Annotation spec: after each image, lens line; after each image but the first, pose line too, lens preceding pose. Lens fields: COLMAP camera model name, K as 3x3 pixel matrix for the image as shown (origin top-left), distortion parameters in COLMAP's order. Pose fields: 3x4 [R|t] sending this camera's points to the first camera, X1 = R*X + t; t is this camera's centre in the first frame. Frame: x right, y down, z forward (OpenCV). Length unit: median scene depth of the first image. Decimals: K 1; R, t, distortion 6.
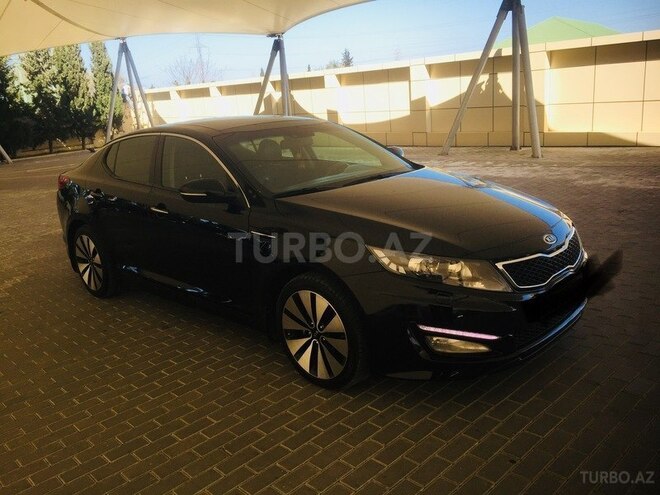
lens RADIAL K [[595.8, 0, 311.1], [0, 595.8, 246.1], [0, 0, 1]] dist [0.146538, 0.002205]
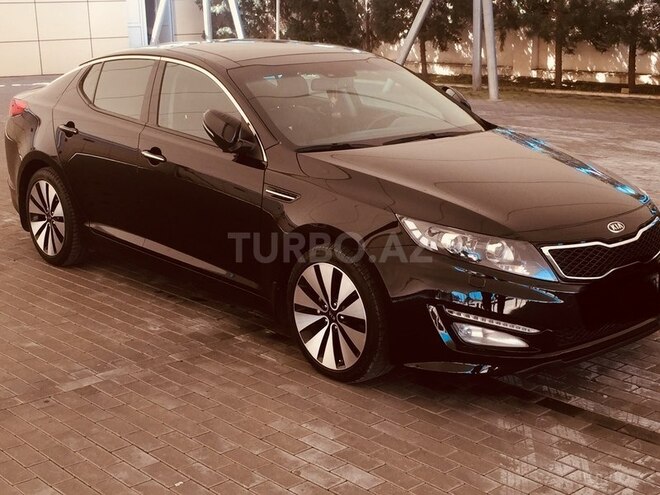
lens RADIAL K [[1010.8, 0, 330.0], [0, 1010.8, 247.5], [0, 0, 1]] dist [0.009039, 0.003461]
pose [[0.995792, 0.084479, -0.035522, 0.050430], [-0.084256, 0.996414, 0.007742, 0.040932], [0.036049, -0.004717, 0.999339, -0.441033]]
